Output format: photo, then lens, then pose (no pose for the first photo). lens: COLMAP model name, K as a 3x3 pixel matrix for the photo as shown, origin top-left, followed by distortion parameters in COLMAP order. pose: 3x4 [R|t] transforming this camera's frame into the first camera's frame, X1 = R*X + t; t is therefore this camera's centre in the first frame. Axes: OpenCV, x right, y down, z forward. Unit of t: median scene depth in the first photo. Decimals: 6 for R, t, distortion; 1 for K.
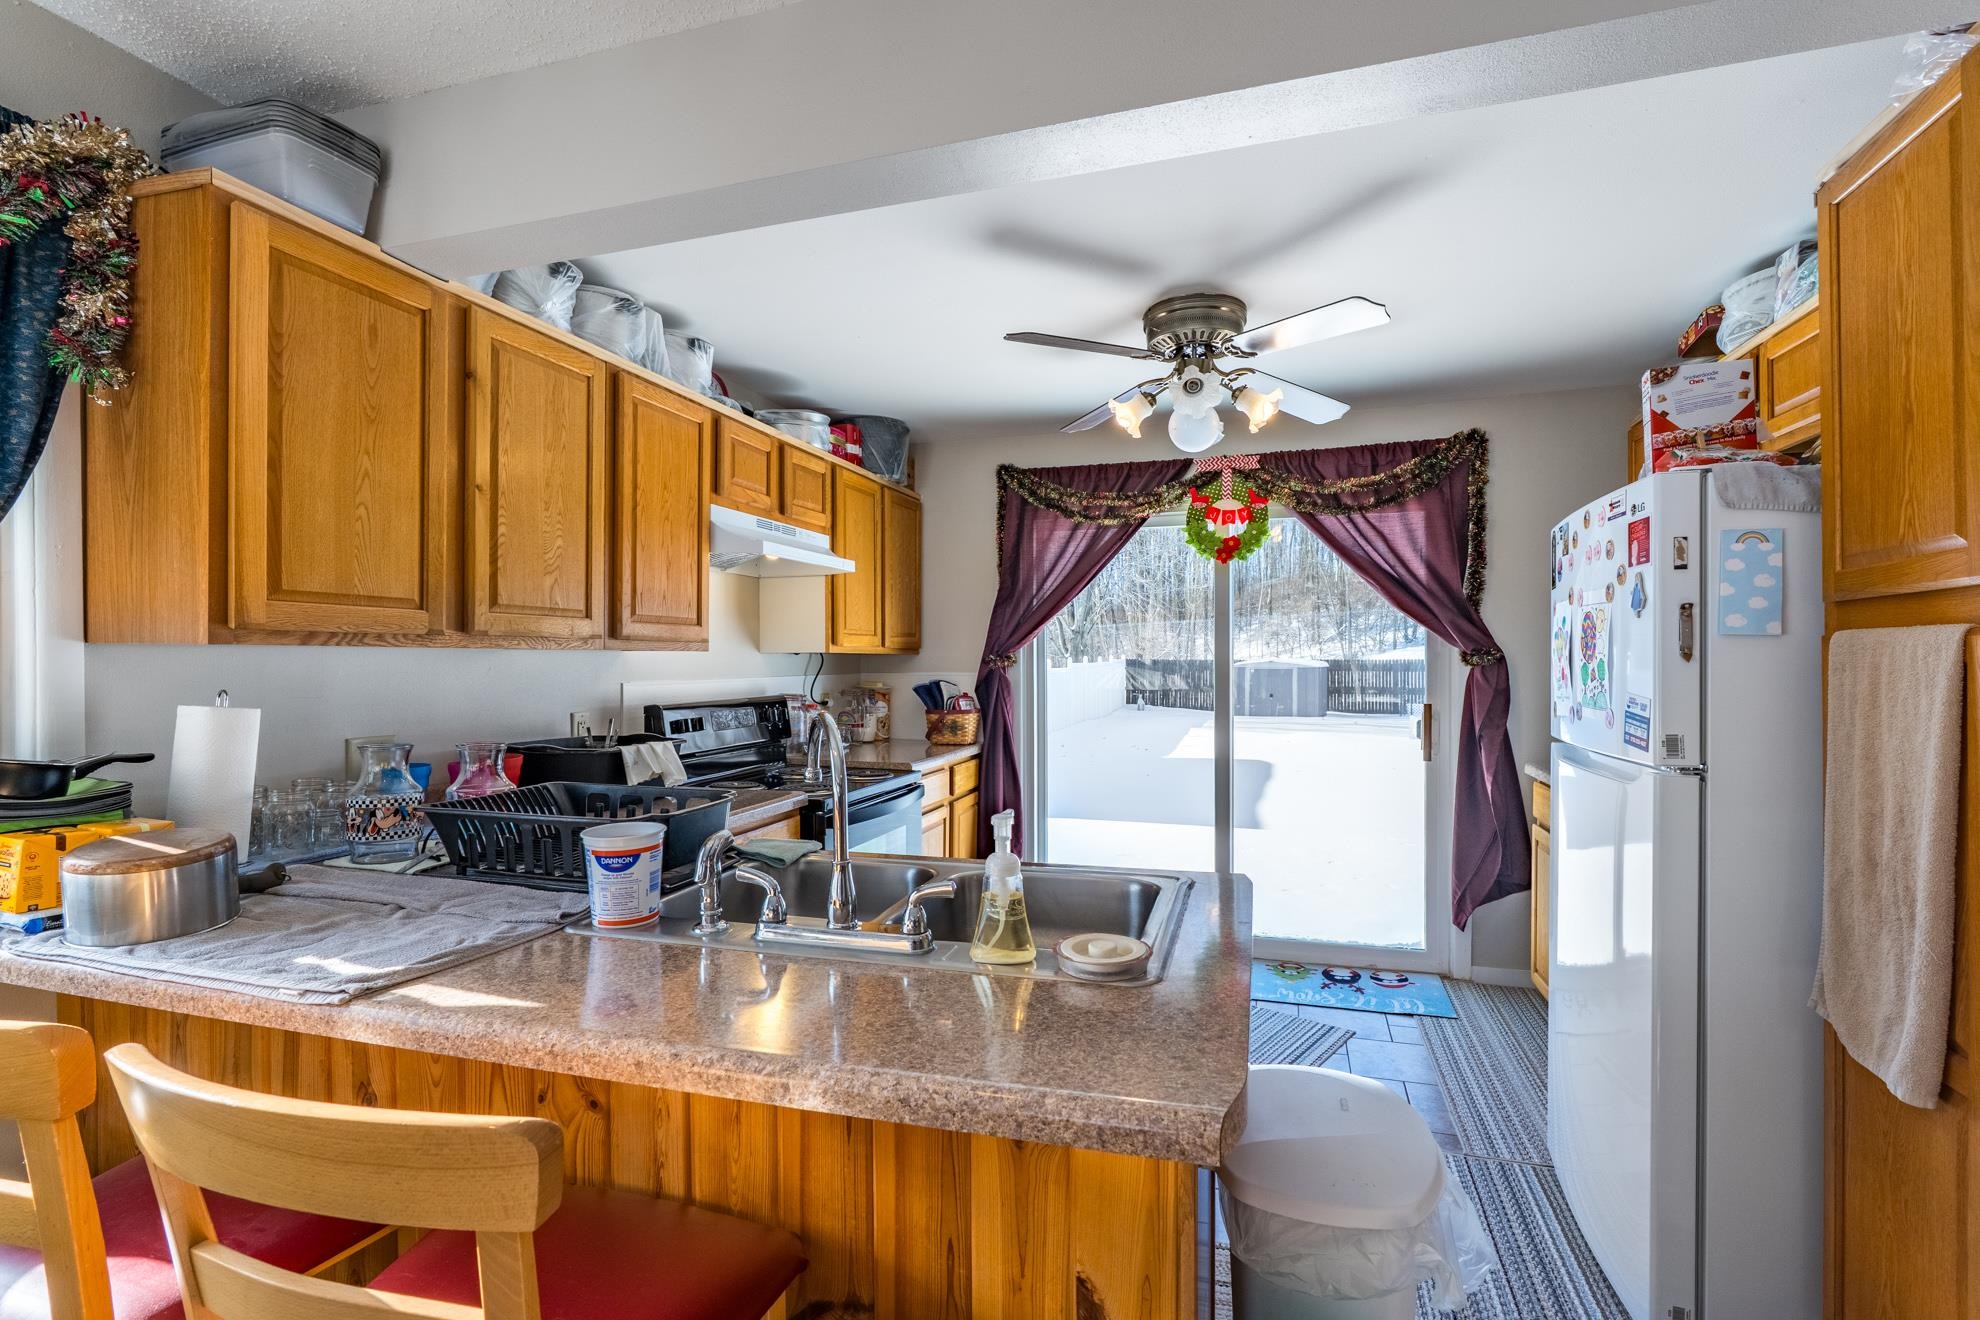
lens RADIAL K [[890.7, 0, 1023.3], [0, 890.7, 653.8], [0, 0, 1]] dist [-0.001711, 0.000095]
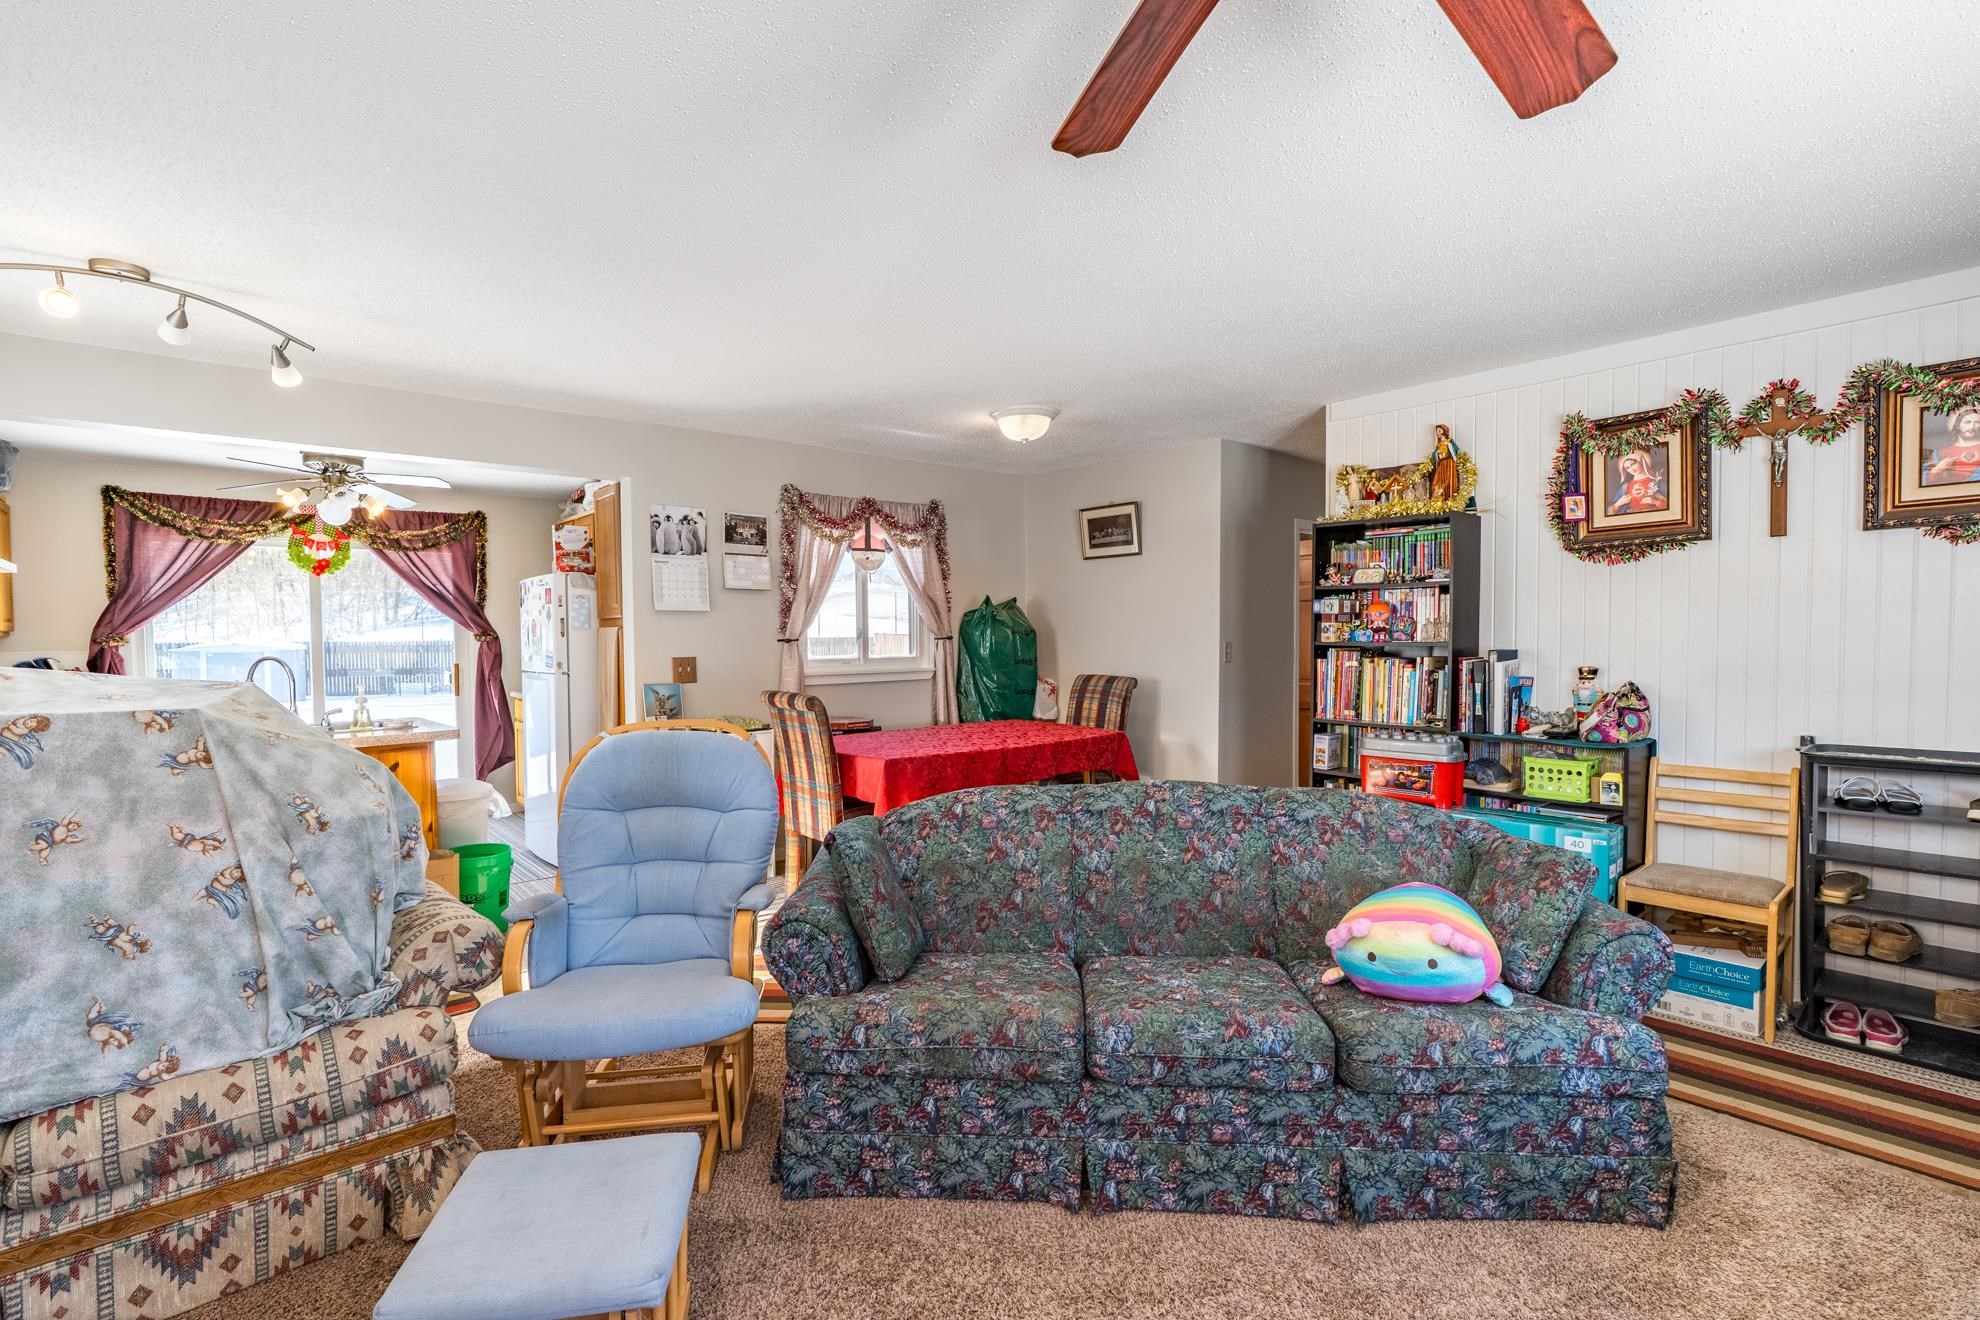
lens RADIAL K [[883.0, 0, 964.9], [0, 883.0, 666.2], [0, 0, 1]] dist [-0.018278, 0.000126]
pose [[0.538147, -0.032343, 0.842230, -0.456682], [0.002426, 0.999319, 0.036825, 0.002483], [-0.842847, -0.017774, 0.537859, -0.770434]]
